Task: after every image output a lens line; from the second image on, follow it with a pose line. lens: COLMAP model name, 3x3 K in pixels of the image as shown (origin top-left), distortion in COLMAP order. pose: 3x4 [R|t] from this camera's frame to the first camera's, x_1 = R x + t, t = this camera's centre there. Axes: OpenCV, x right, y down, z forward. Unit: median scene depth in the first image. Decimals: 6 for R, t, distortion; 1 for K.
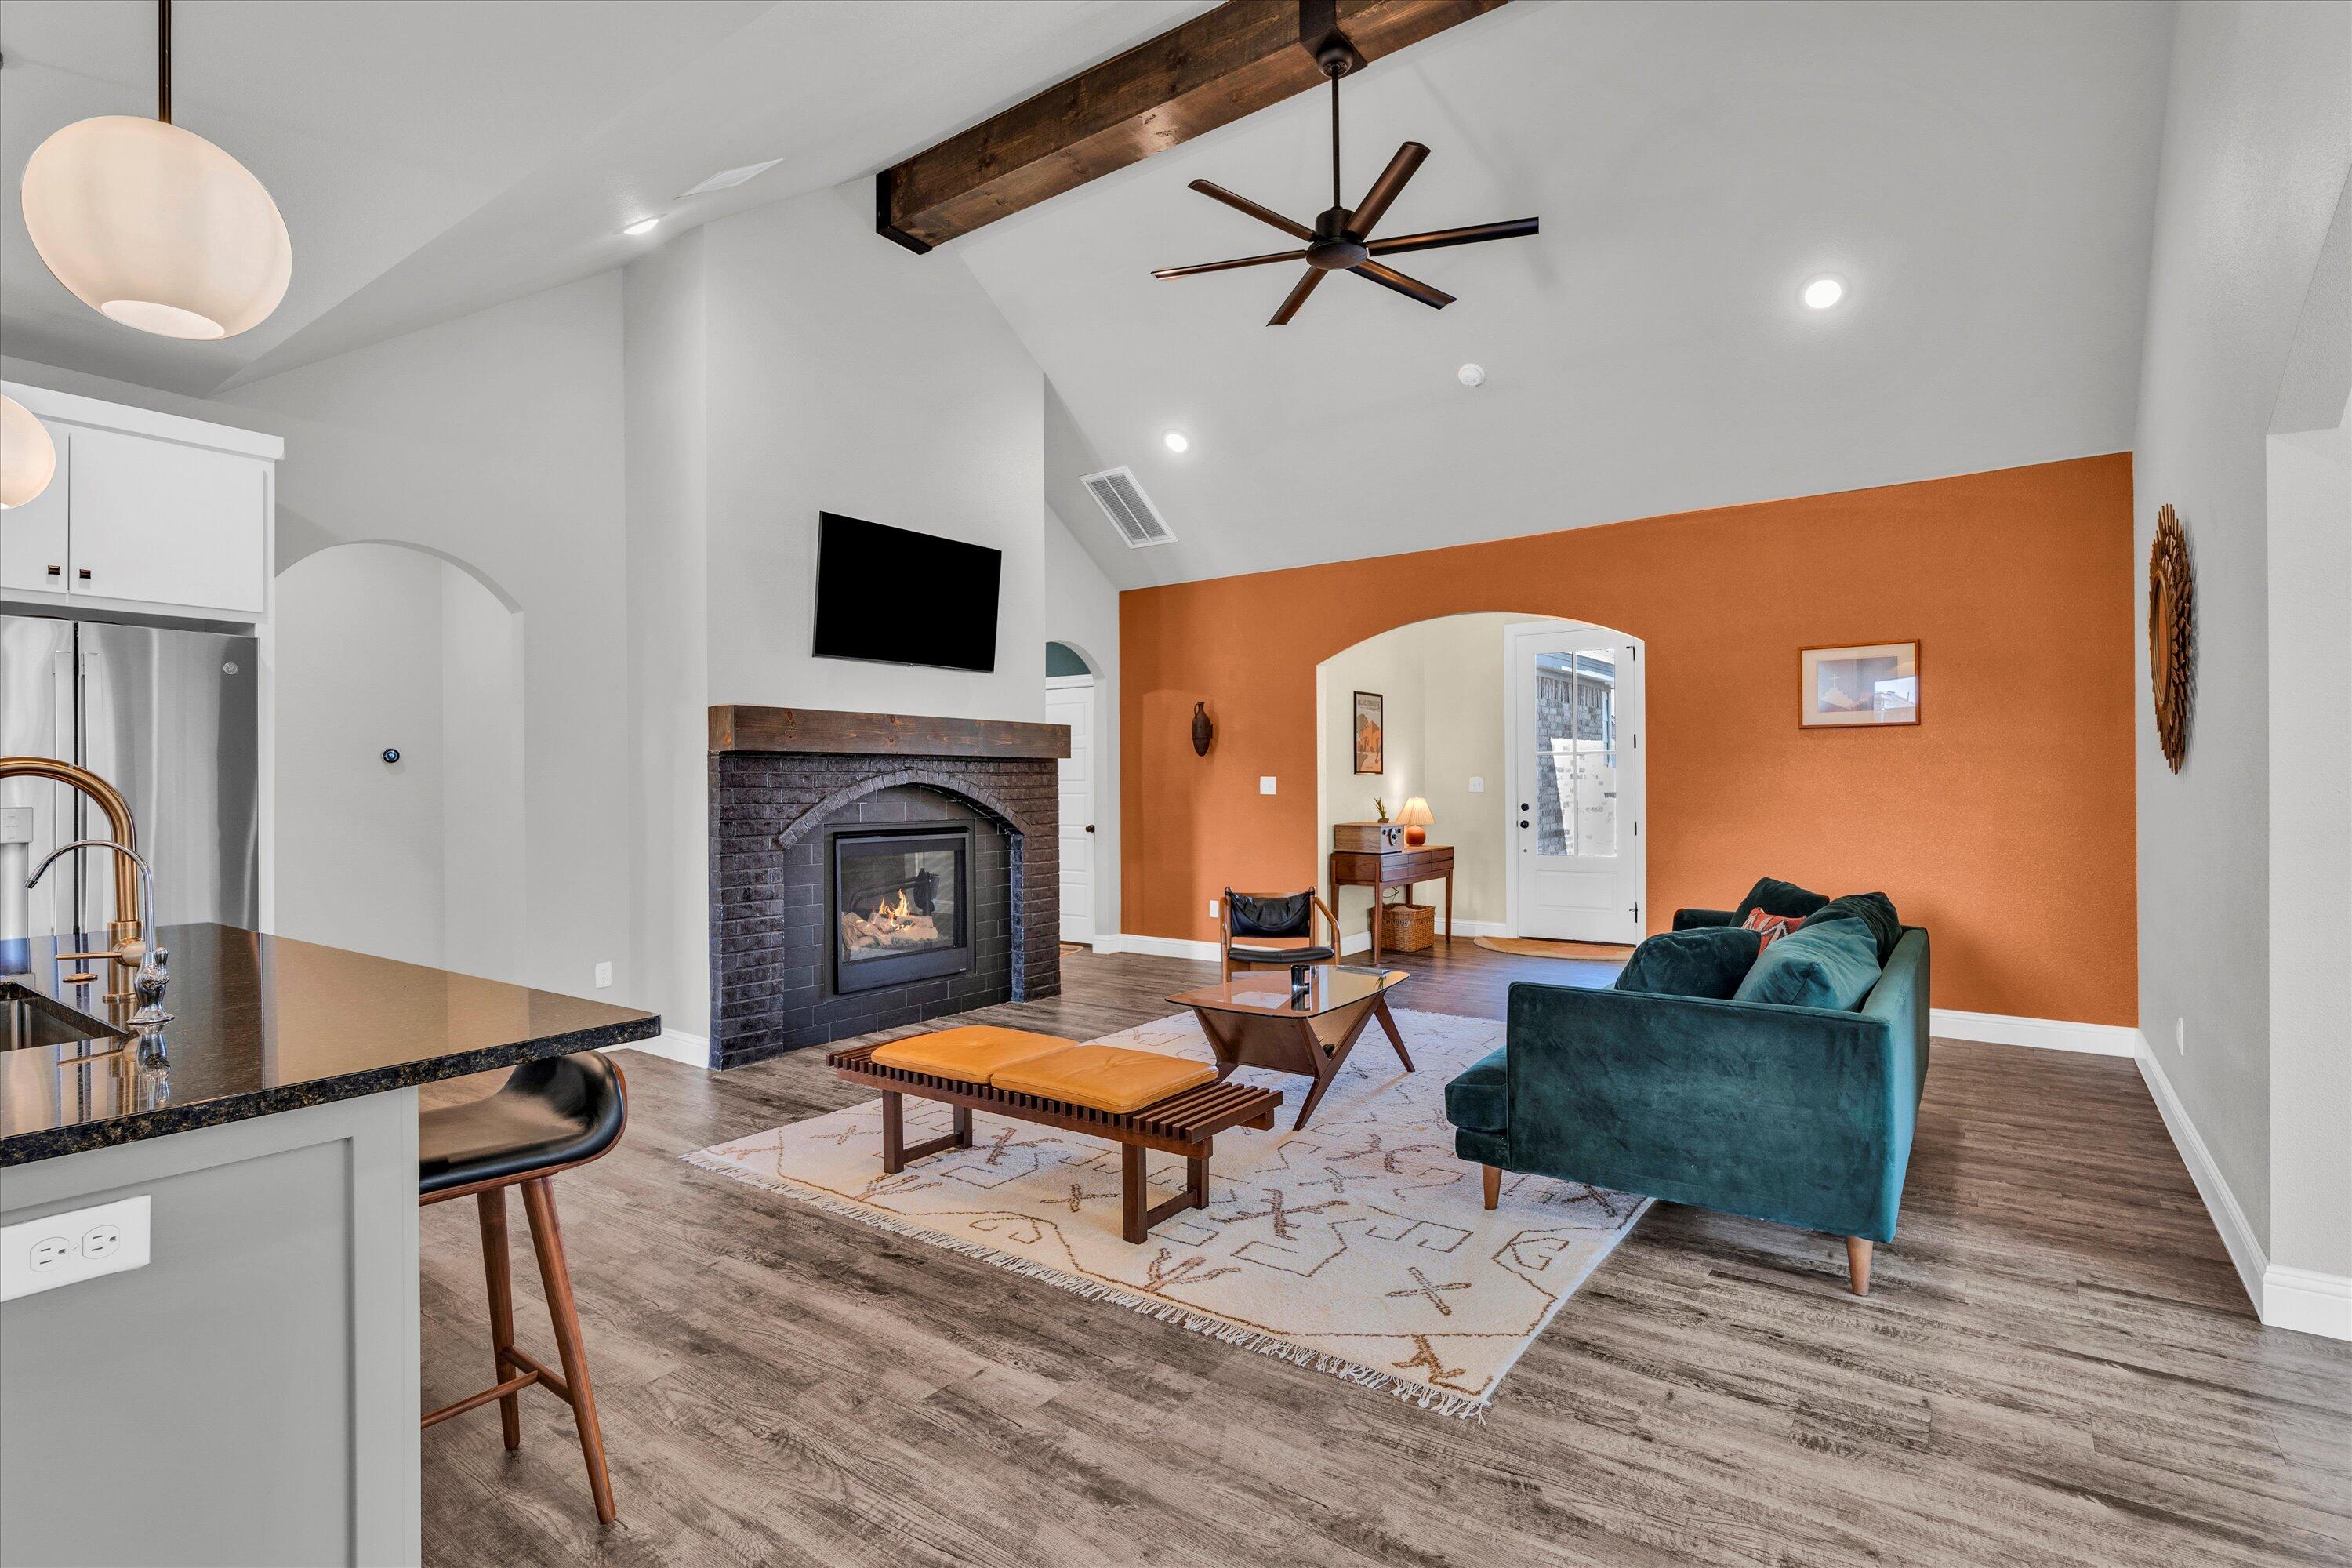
lens RADIAL K [[1135.0, 0, 1168.3], [0, 1135.0, 776.4], [0, 0, 1]] dist [0.000467, 0.000791]
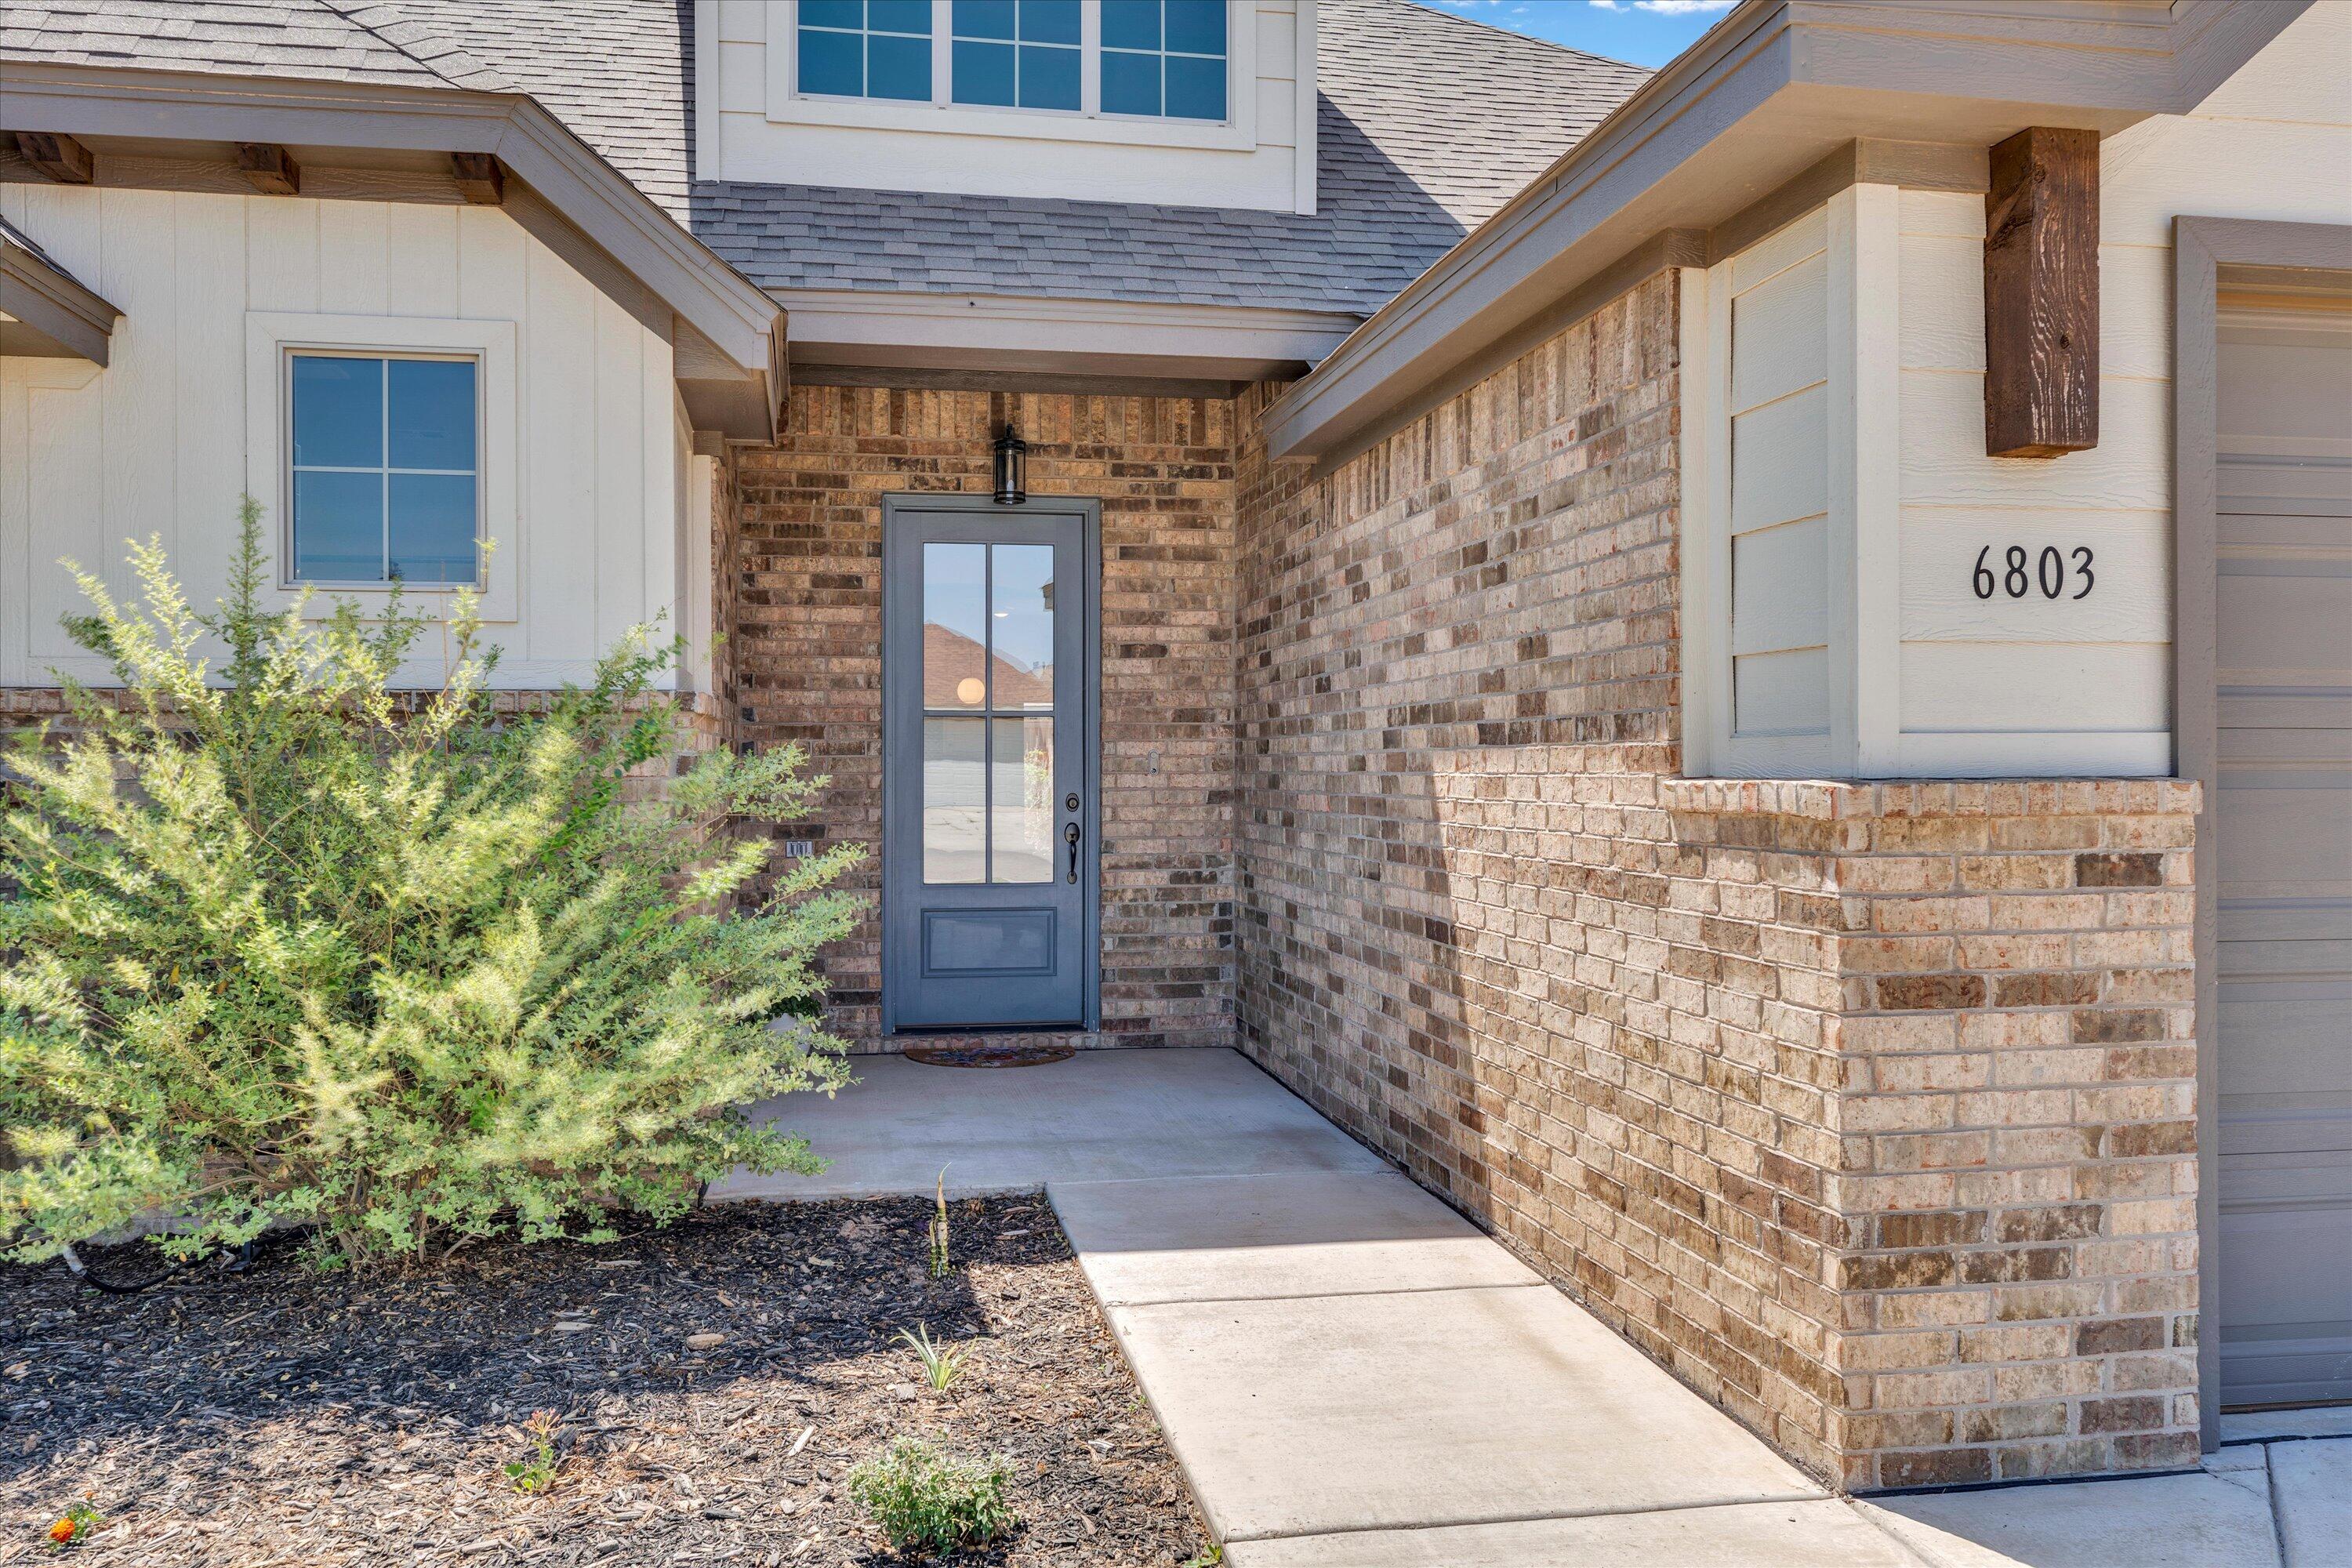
lens RADIAL K [[1917.5, 0, 1165.1], [0, 1917.5, 775.6], [0, 0, 1]] dist [-0.004767, 0.009090]
pose [[-0.688877, 0.012561, -0.724769, 1.628974], [0.011999, 0.999910, 0.005926, 0.013281], [0.724778, -0.004614, -0.688967, 2.792476]]
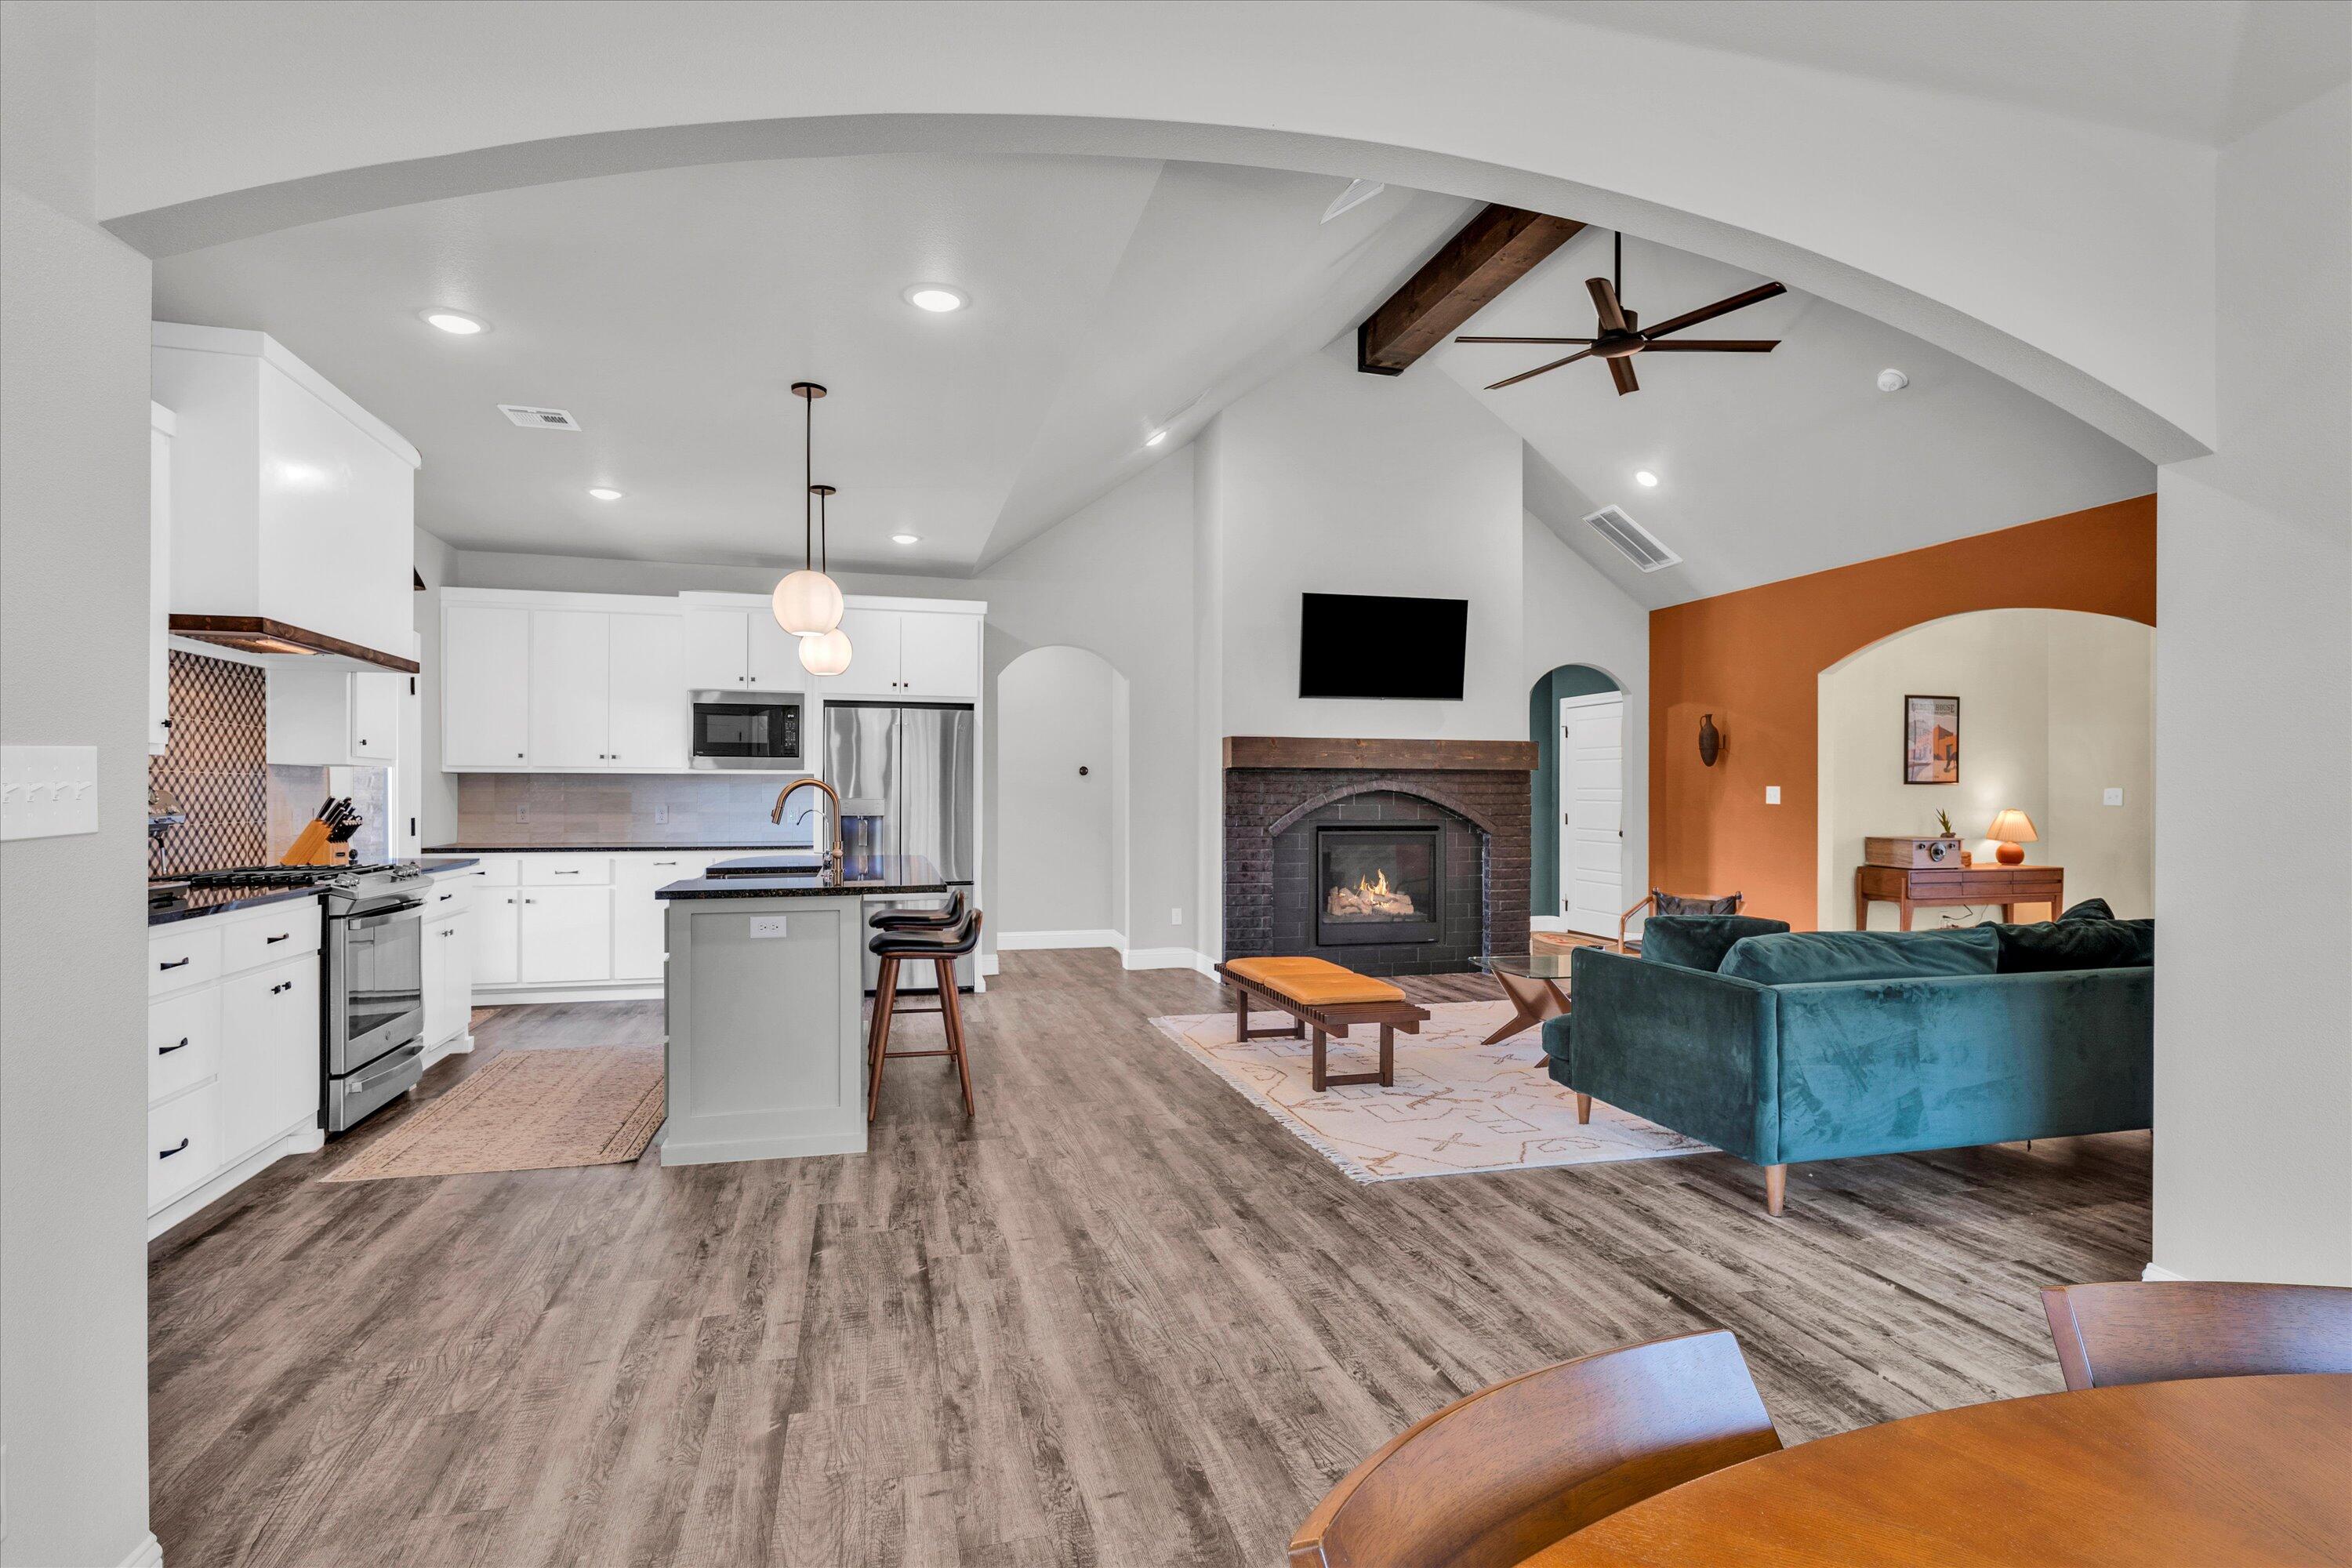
lens RADIAL K [[1135.0, 0, 1154.5], [0, 1135.0, 790.4], [0, 0, 1]] dist [0.000467, 0.000791]
pose [[0.774020, 0.007734, -0.633114, 0.415307], [-0.002804, 0.999957, 0.008788, -0.005186], [0.633155, -0.005027, 0.774009, -0.176988]]
